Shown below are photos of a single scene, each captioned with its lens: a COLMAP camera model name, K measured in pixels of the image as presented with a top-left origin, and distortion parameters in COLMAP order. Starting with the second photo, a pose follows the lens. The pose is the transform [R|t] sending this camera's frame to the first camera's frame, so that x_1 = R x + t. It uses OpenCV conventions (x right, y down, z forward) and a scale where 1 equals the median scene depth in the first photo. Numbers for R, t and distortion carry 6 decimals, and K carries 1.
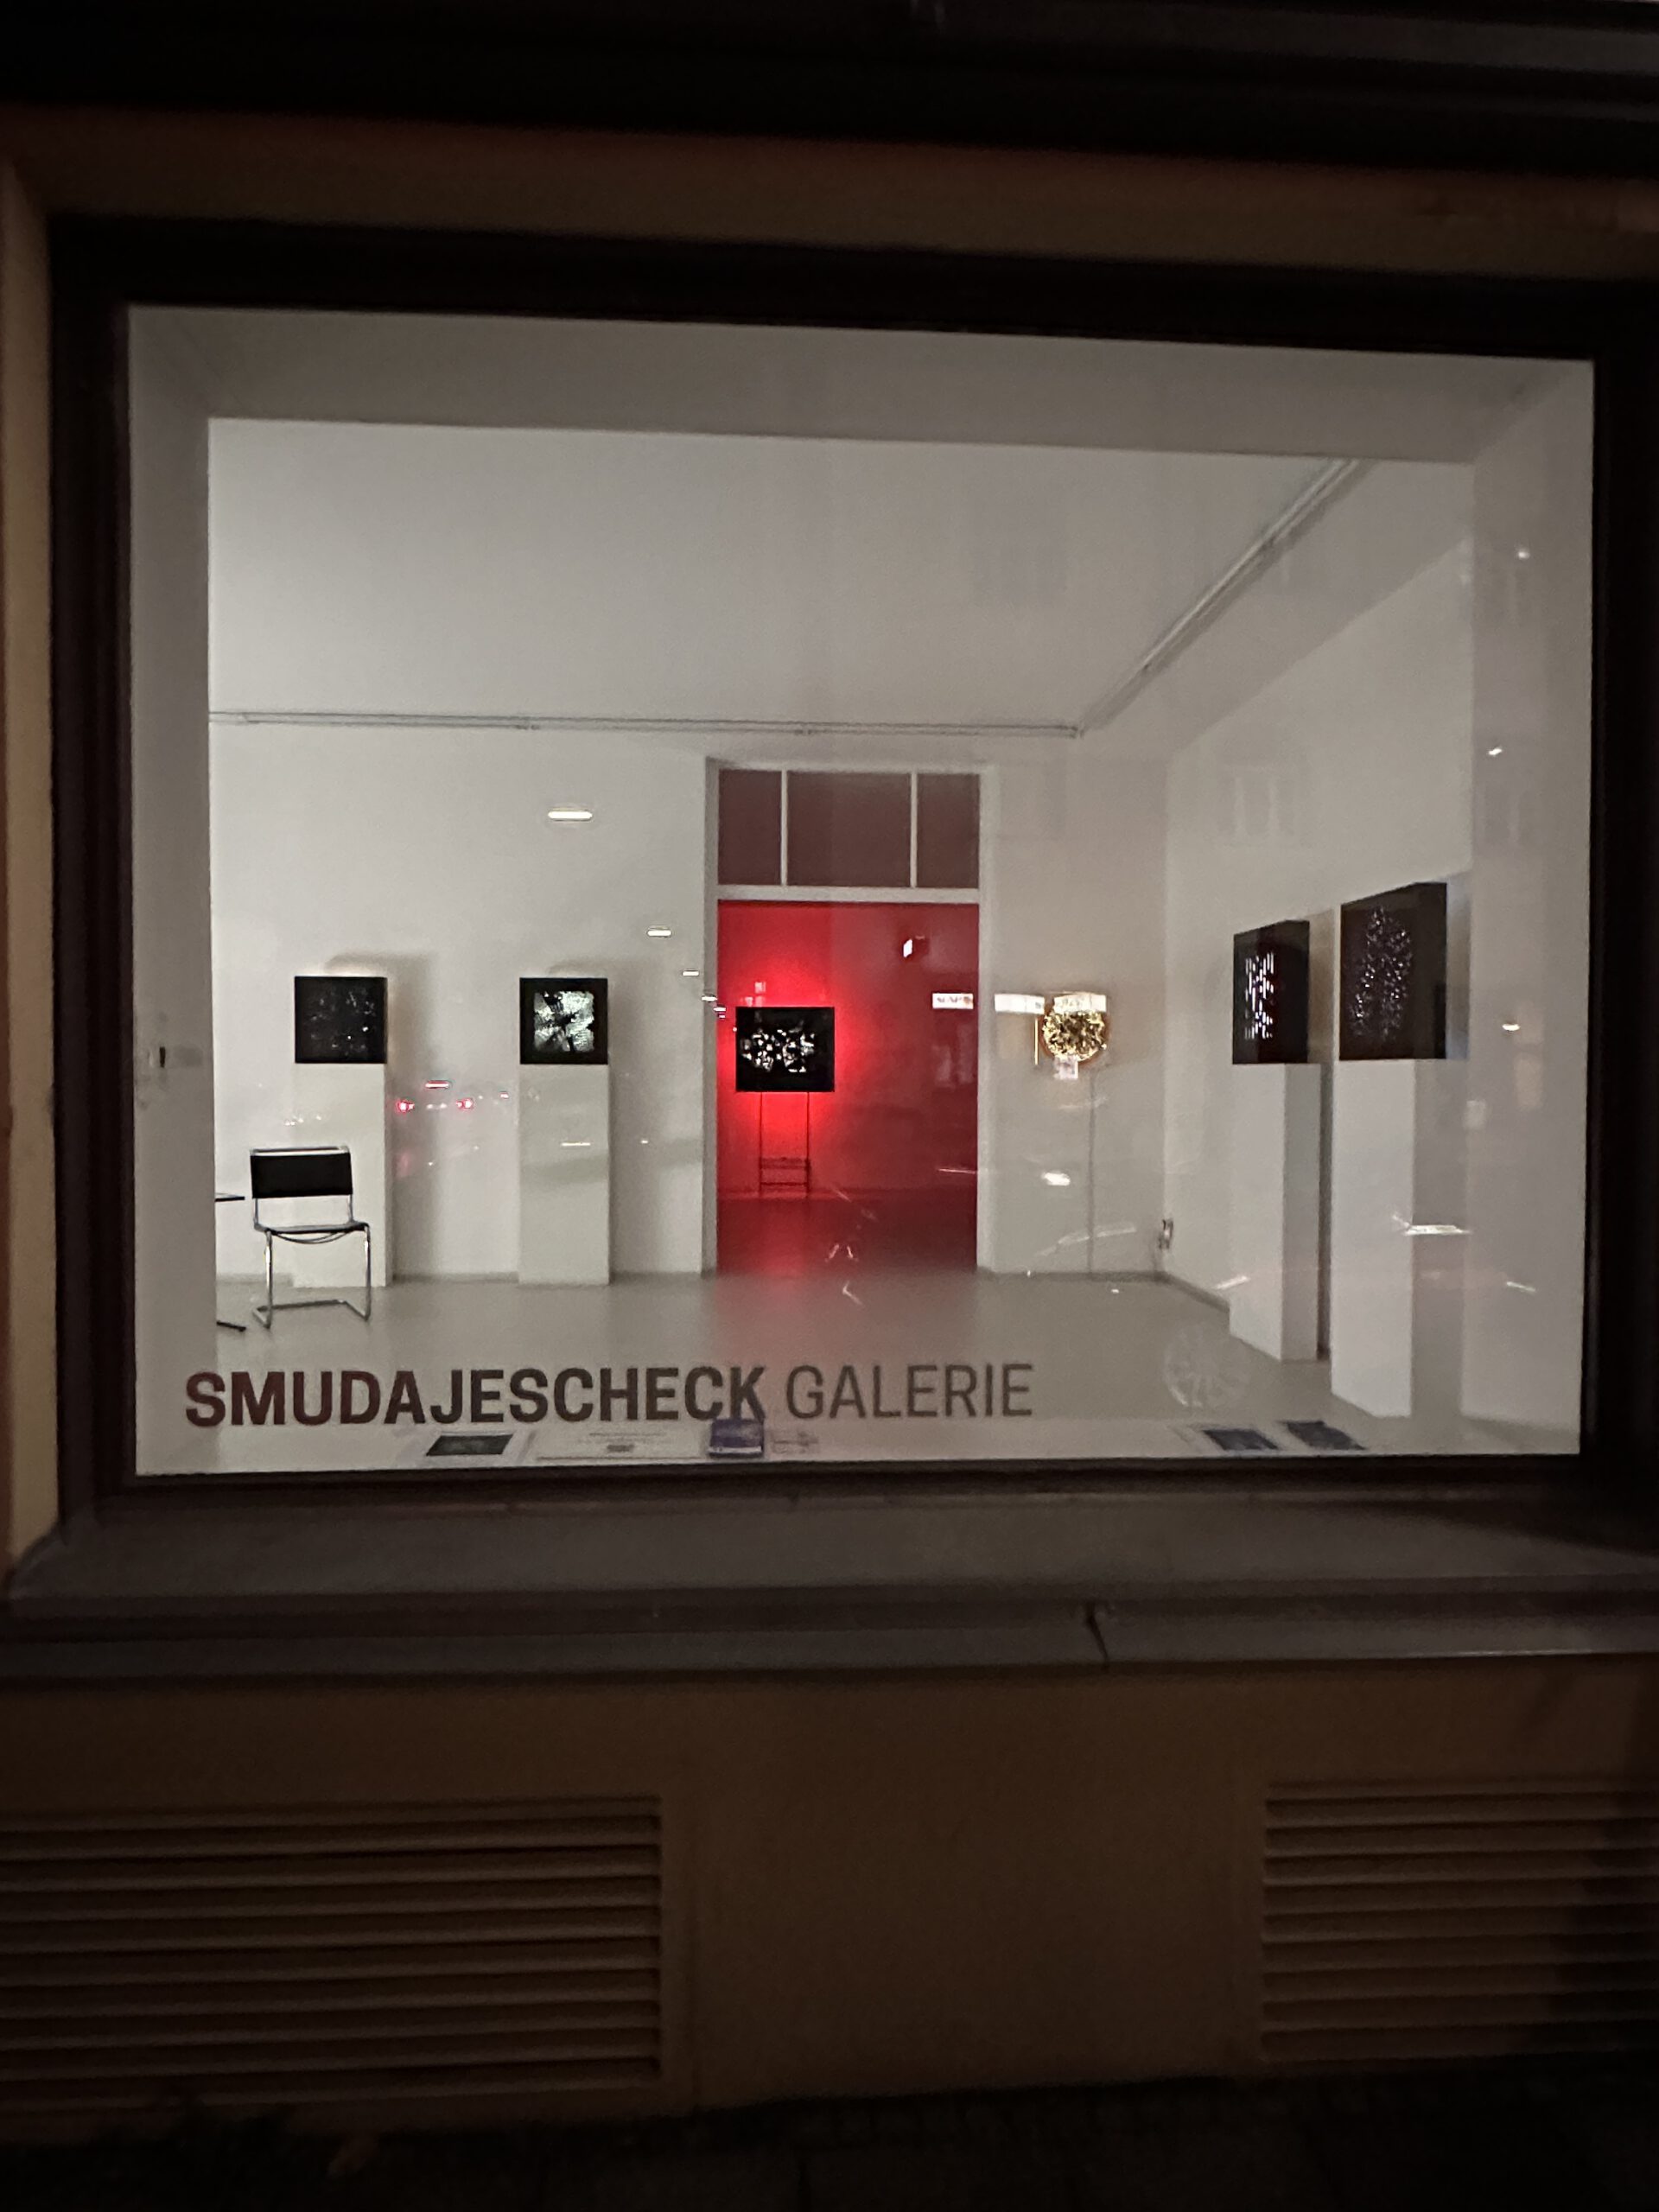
lens RADIAL K [[1356.9, 0, 828.0], [0, 1356.9, 1098.1], [0, 0, 1]] dist [0.002764, -0.000143]
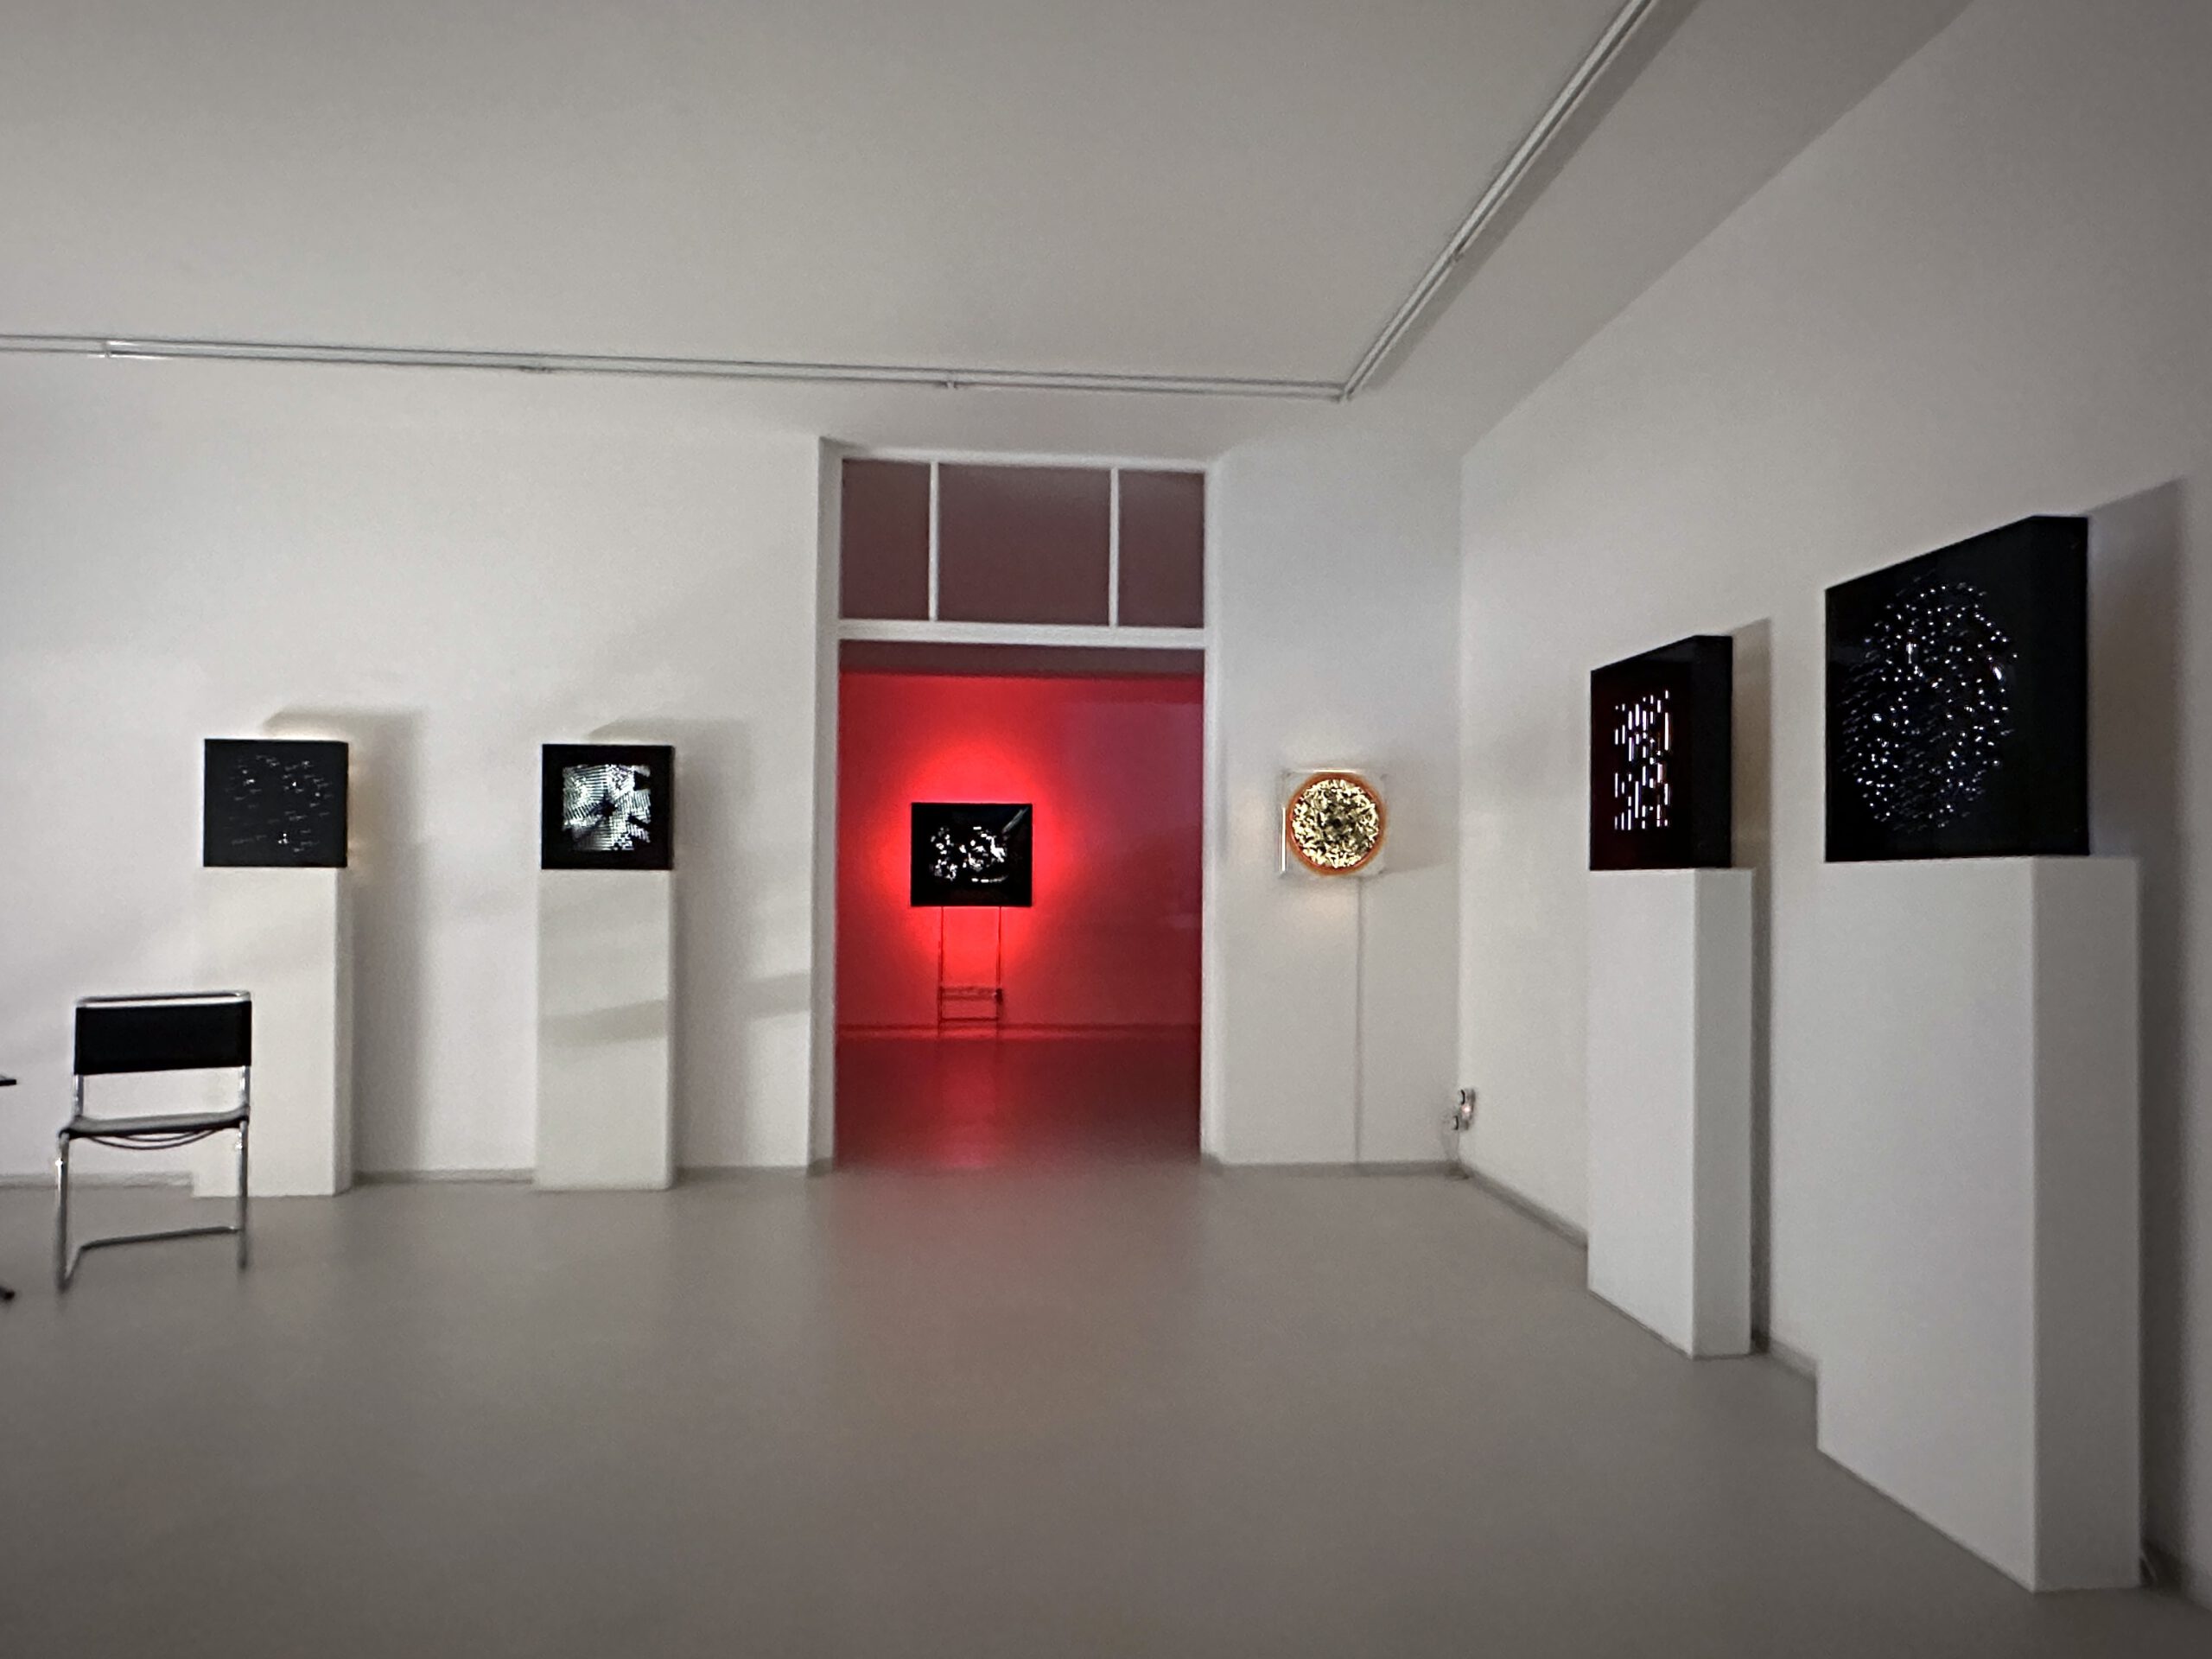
lens RADIAL K [[1356.9, 0, 1113.5], [0, 1356.9, 888.6], [0, 0, 1]] dist [0.002764, -0.000143]
pose [[0.999277, 0.002526, 0.037930, 0.037276], [-0.001916, 0.999868, -0.016121, -0.004247], [-0.037966, 0.016037, 0.999150, 0.293530]]
